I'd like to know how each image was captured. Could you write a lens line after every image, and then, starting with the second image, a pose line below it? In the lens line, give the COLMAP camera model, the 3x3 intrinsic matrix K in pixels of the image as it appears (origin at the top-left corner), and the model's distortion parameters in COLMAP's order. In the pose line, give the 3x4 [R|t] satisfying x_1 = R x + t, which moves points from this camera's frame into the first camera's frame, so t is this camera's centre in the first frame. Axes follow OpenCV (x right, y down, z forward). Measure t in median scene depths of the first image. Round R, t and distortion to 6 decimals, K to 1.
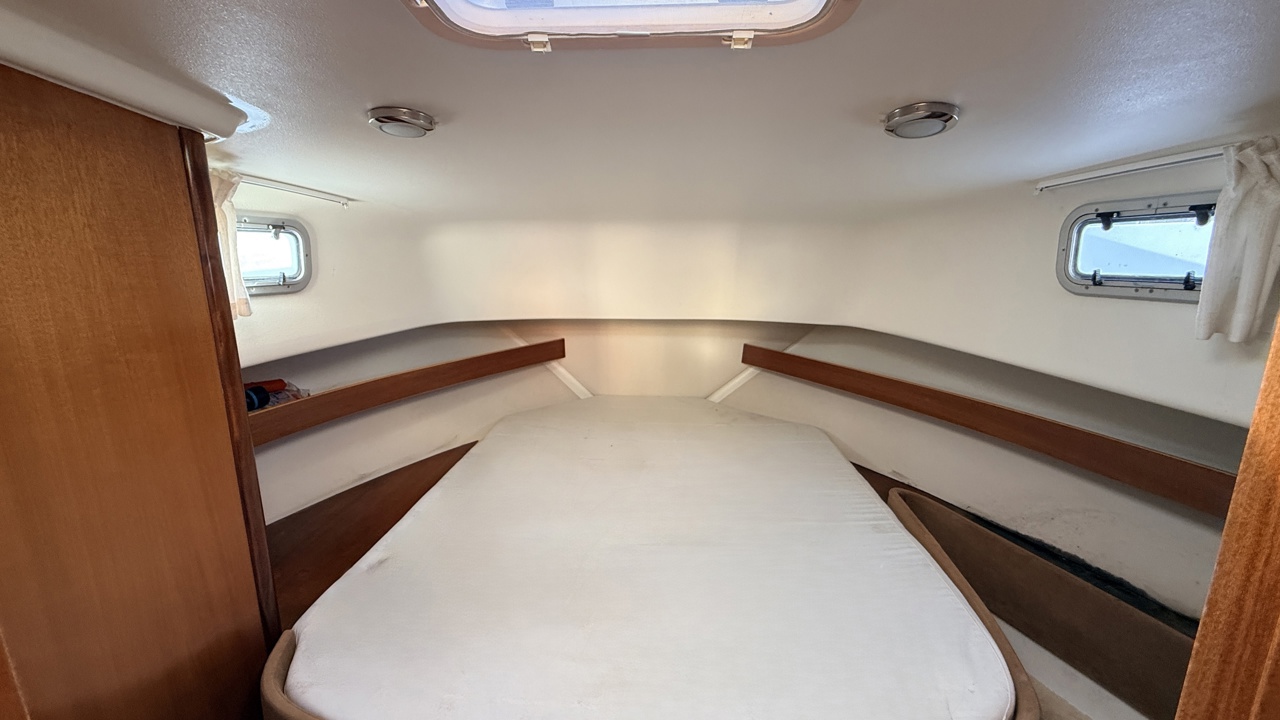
lens RADIAL K [[511.1, 0, 637.0], [0, 511.1, 361.5], [0, 0, 1]] dist [0.000371, 0.000080]
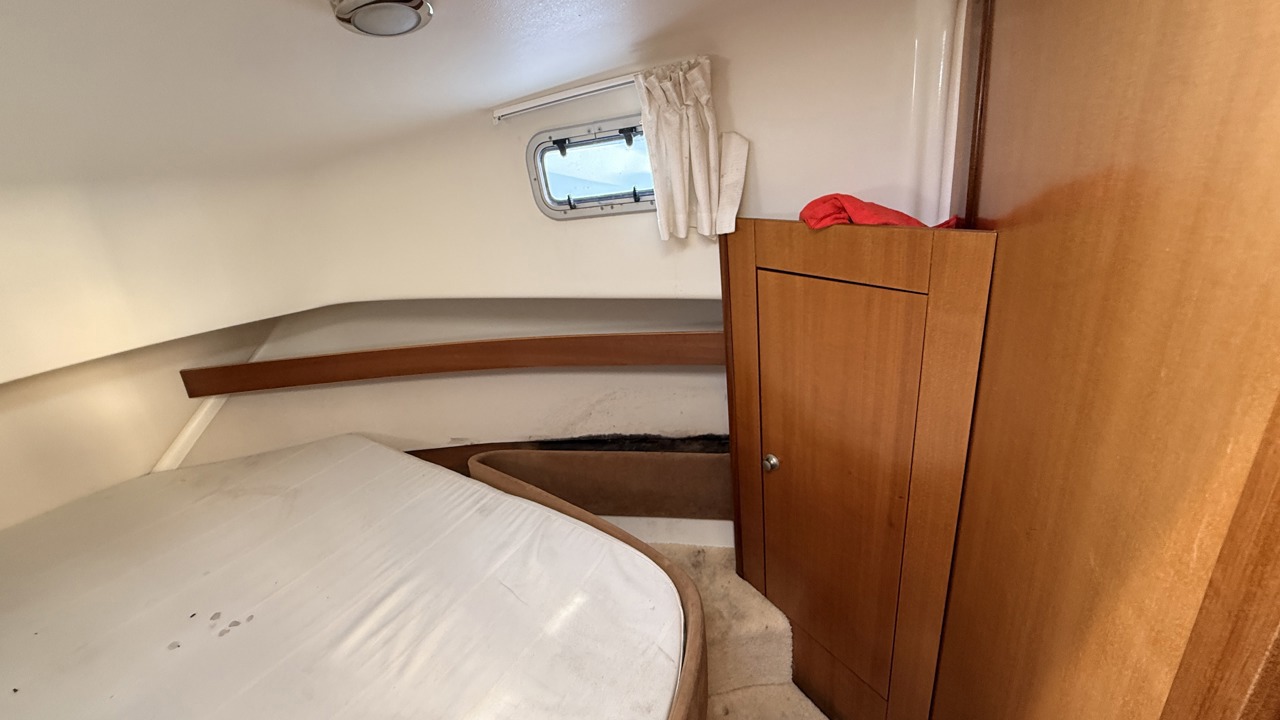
lens RADIAL K [[511.1, 0, 637.0], [0, 511.1, 361.5], [0, 0, 1]] dist [0.000371, 0.000080]
pose [[0.512439, -0.365747, 0.776940, 0.003322], [0.295573, 0.924601, 0.240311, -0.069696], [-0.806252, 0.106498, 0.581907, 0.290013]]
